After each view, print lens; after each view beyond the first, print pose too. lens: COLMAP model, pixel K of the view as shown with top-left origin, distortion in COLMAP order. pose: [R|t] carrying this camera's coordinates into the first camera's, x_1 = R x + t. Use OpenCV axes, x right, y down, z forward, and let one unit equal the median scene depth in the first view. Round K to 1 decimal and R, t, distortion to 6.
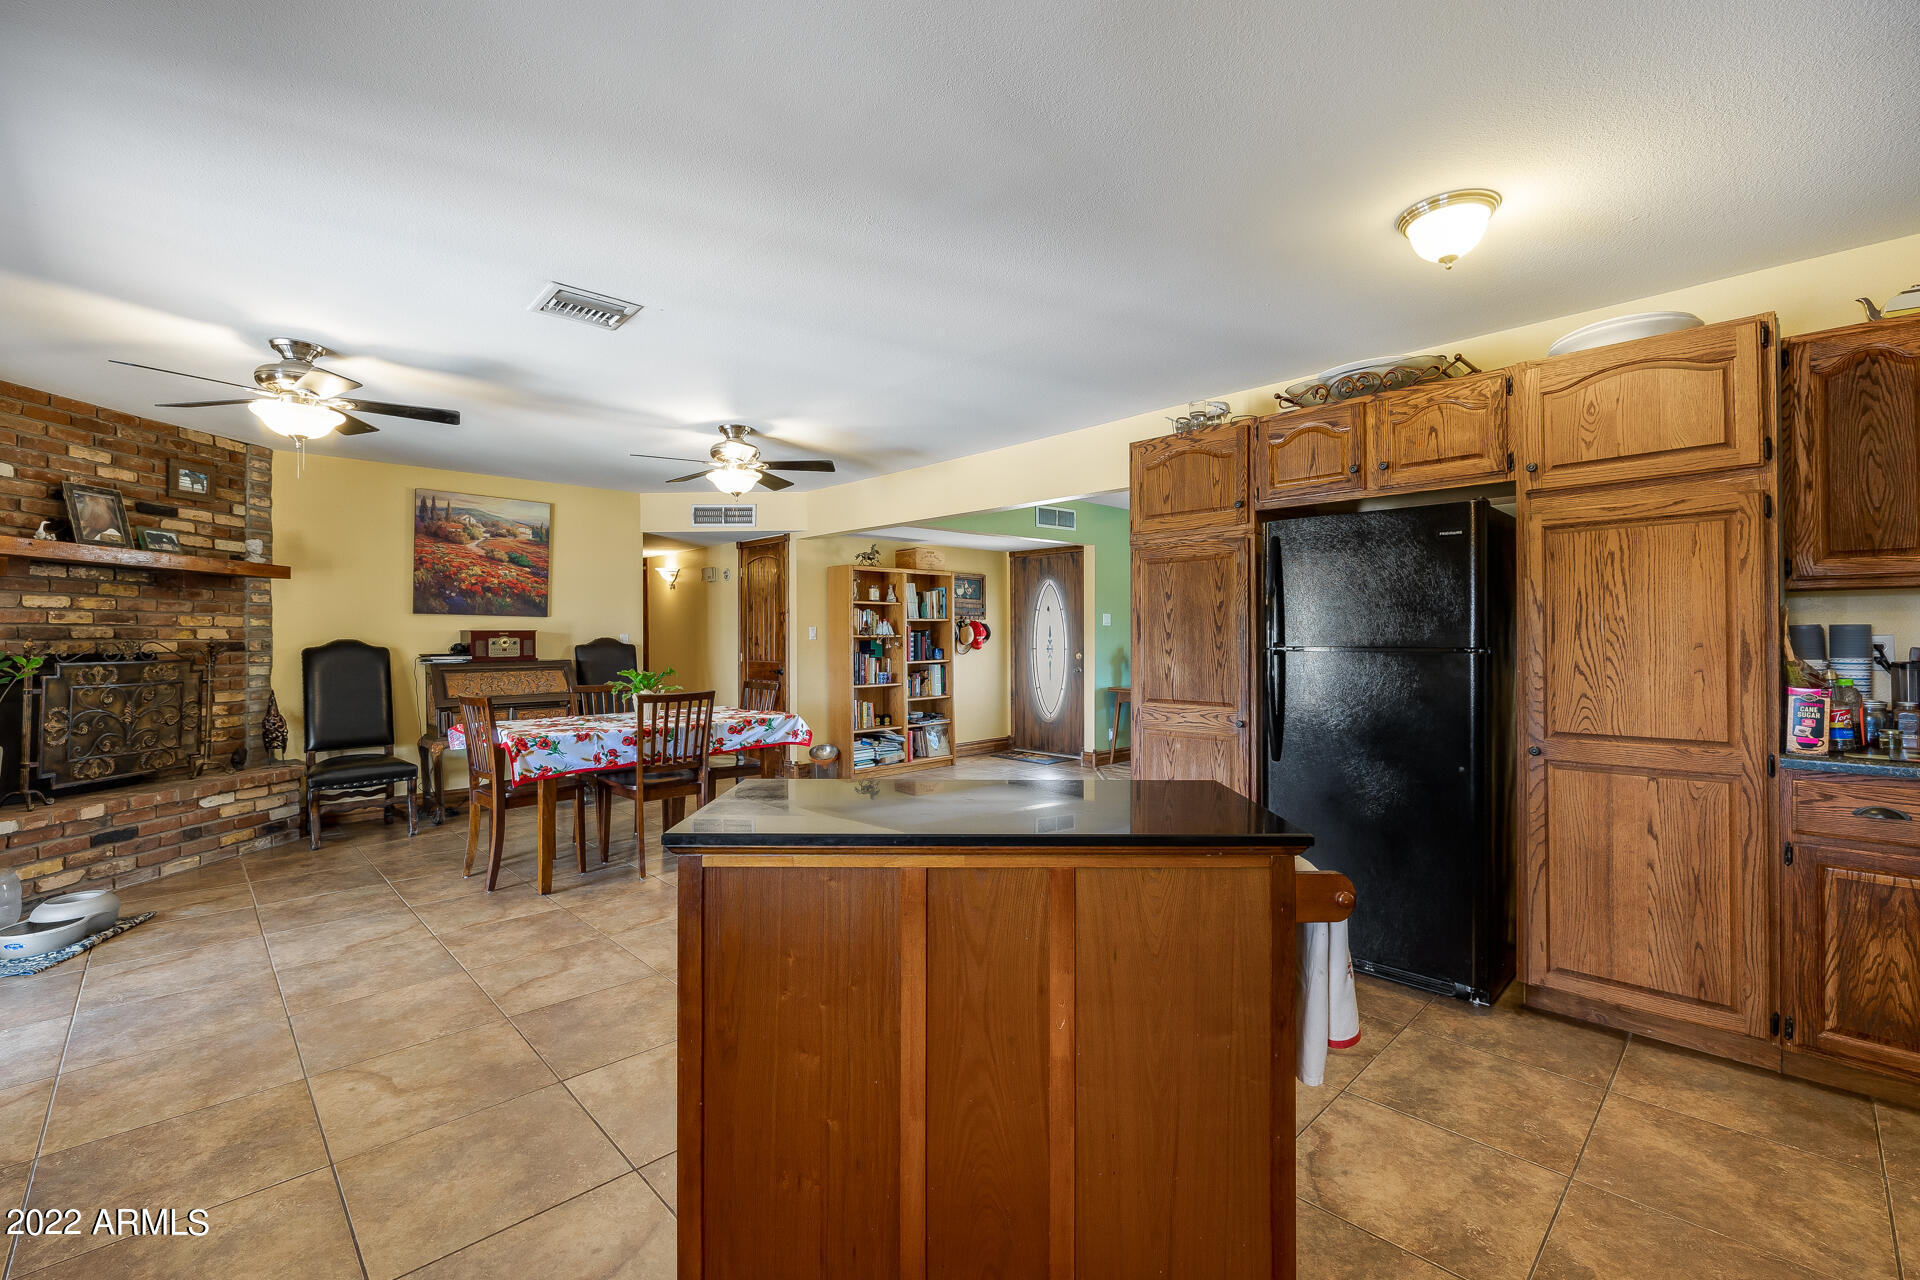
lens RADIAL K [[812.3, 0, 963.7], [0, 812.3, 635.9], [0, 0, 1]] dist [-0.007271, 0.001426]
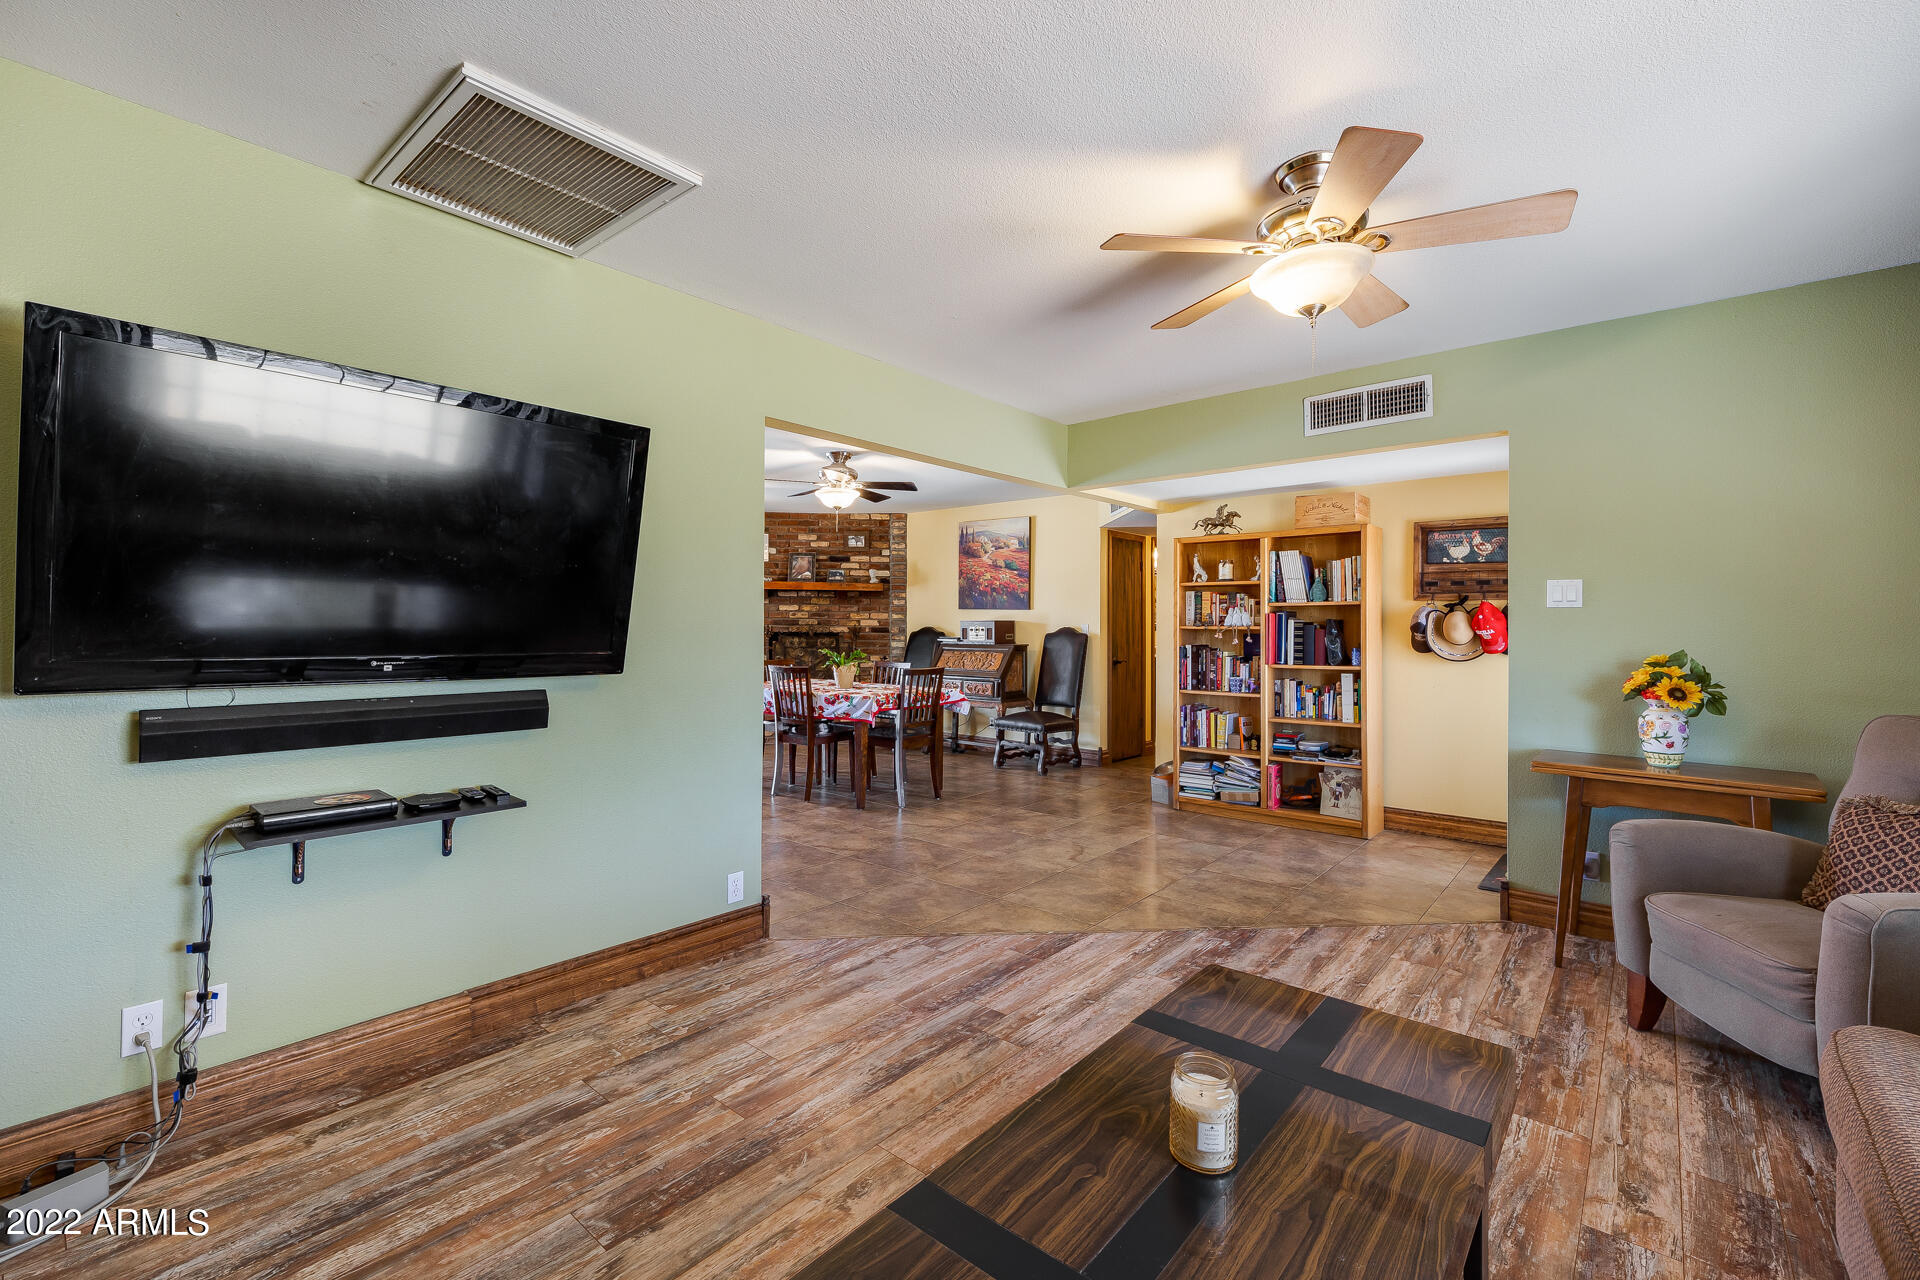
lens RADIAL K [[812.3, 0, 968.7], [0, 812.3, 624.2], [0, 0, 1]] dist [-0.007271, 0.001426]
pose [[0.104840, 0.000853, -0.994489, 0.880305], [-0.007072, 0.999975, 0.000112, -0.001466], [0.994464, 0.007021, 0.104843, 0.994525]]
